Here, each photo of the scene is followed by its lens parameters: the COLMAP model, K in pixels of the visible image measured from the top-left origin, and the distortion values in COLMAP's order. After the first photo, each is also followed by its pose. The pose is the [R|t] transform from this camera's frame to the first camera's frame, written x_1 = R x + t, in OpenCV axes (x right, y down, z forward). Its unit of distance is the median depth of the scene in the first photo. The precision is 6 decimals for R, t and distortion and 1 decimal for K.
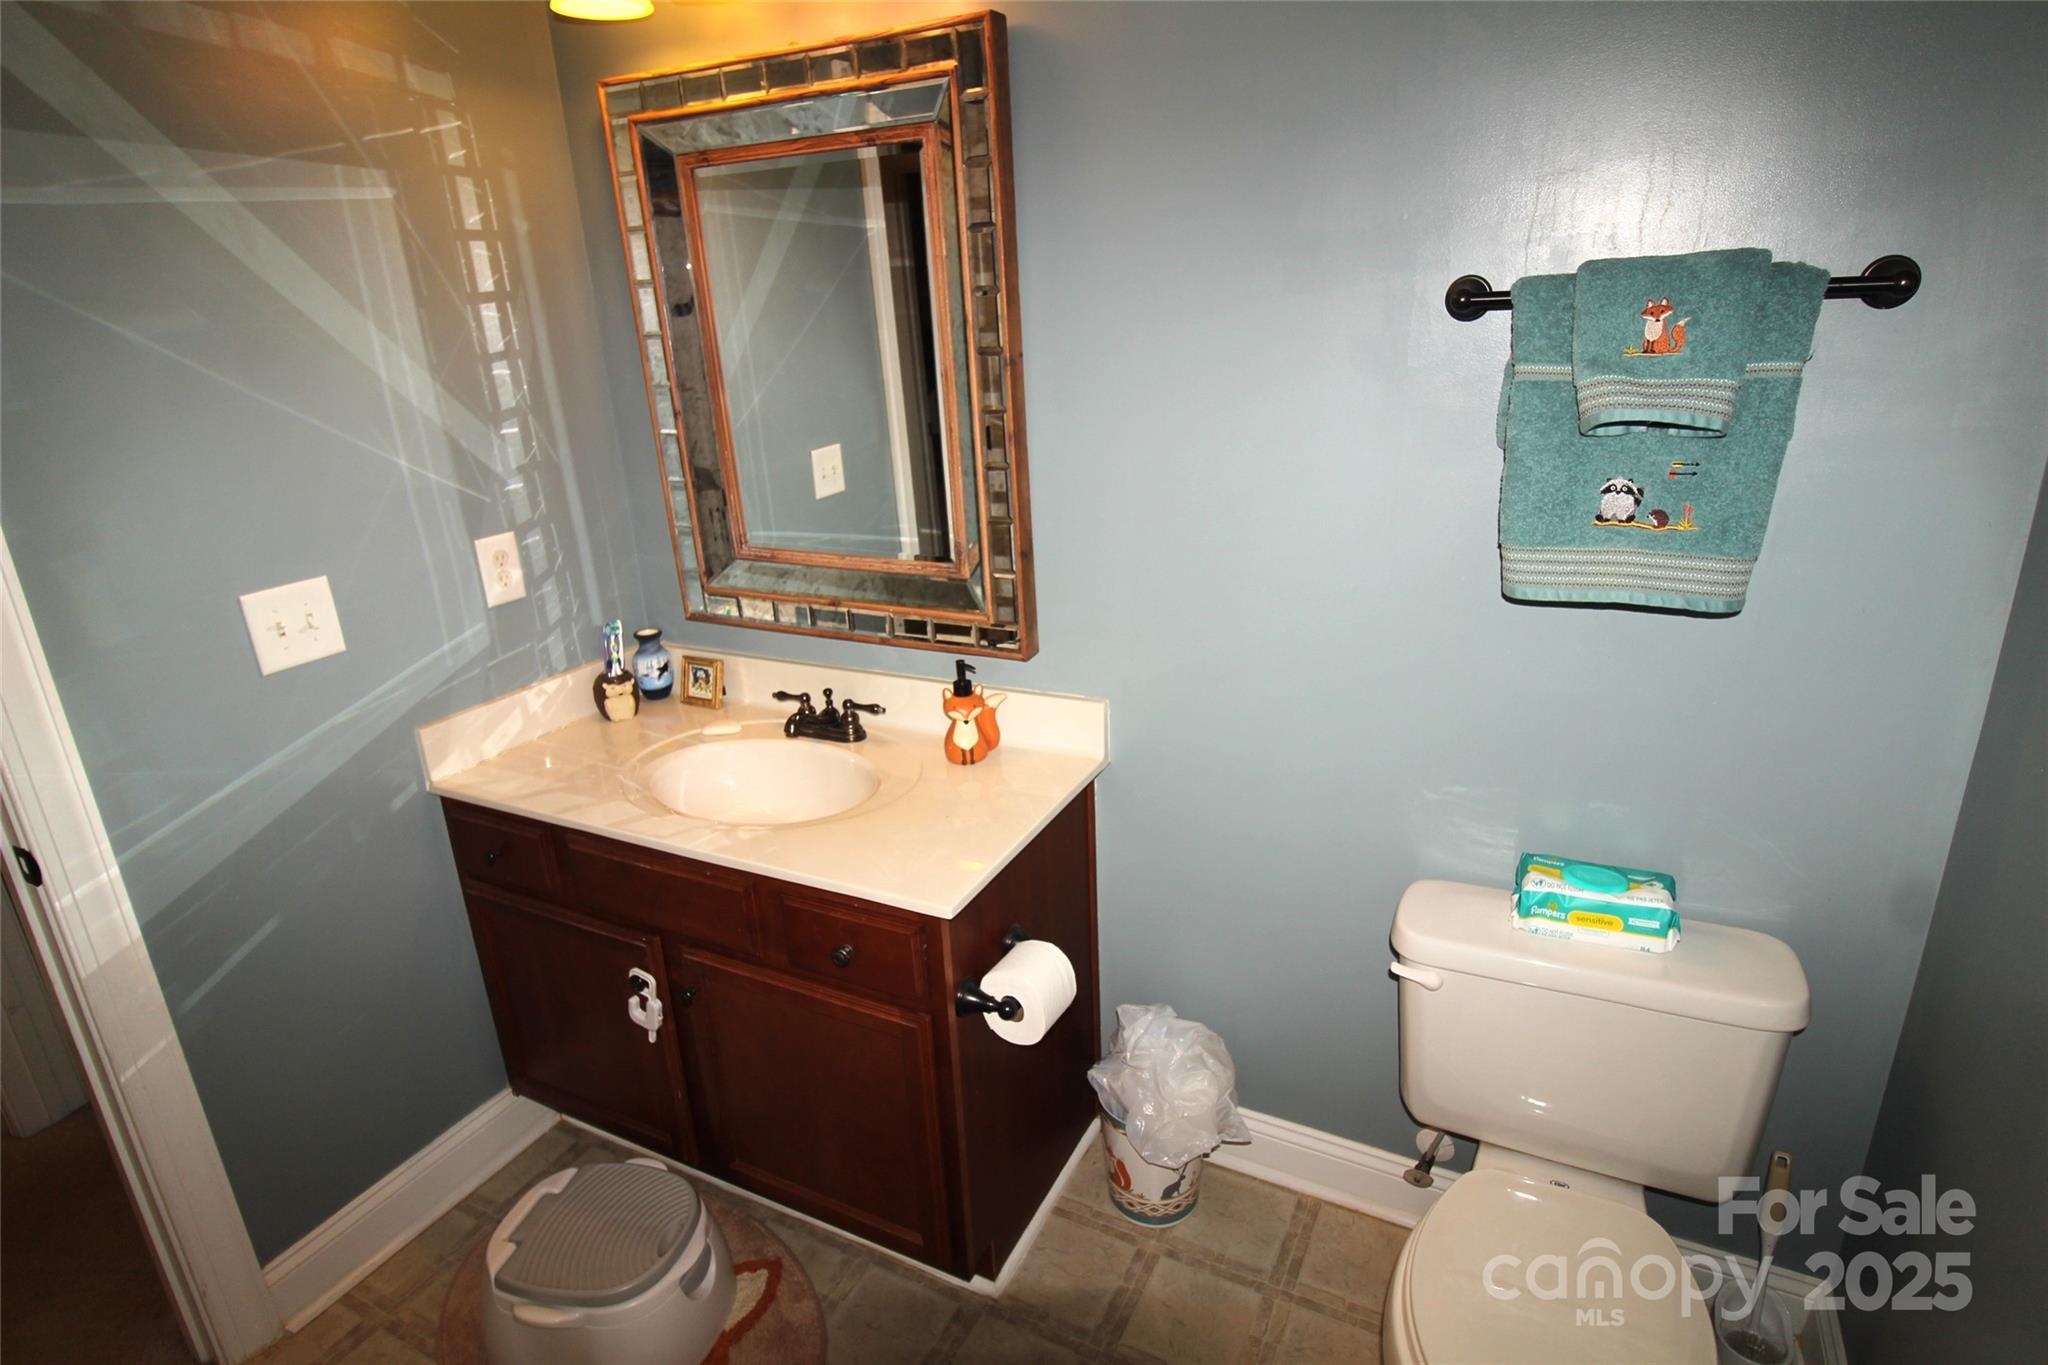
lens RADIAL K [[1065.0, 0, 1036.6], [0, 1065.0, 653.3], [0, 0, 1]] dist [0.017873, -0.000603]
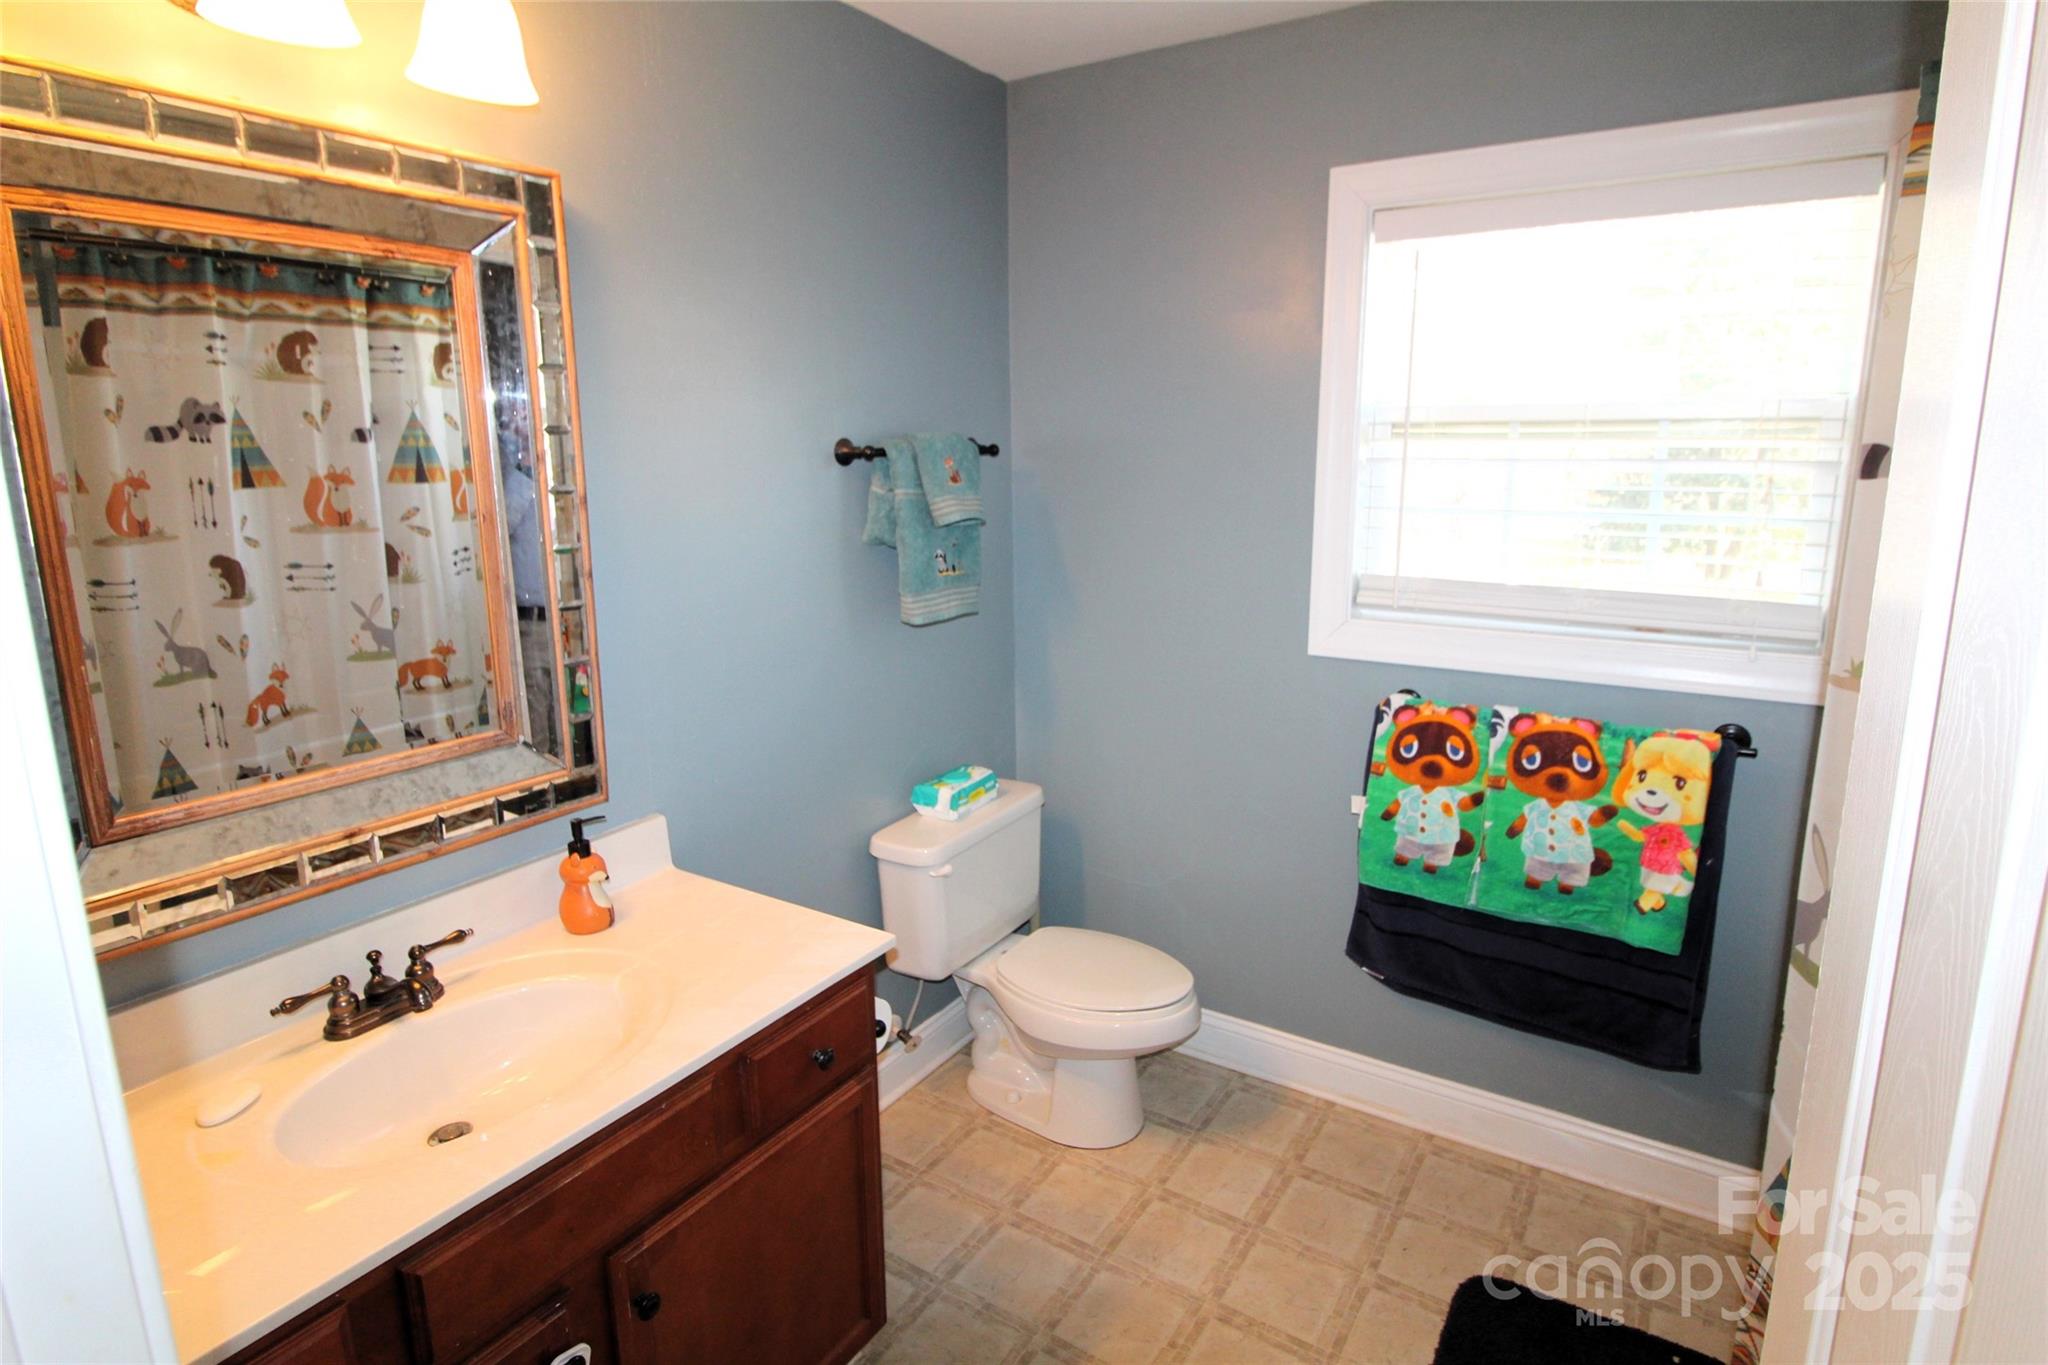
lens RADIAL K [[1065.0, 0, 1036.6], [0, 1065.0, 653.3], [0, 0, 1]] dist [0.017873, -0.000603]
pose [[0.108135, -0.149389, 0.982848, -0.909954], [0.321443, 0.940792, 0.107631, -0.098786], [-0.940734, 0.304291, 0.149752, 0.451074]]
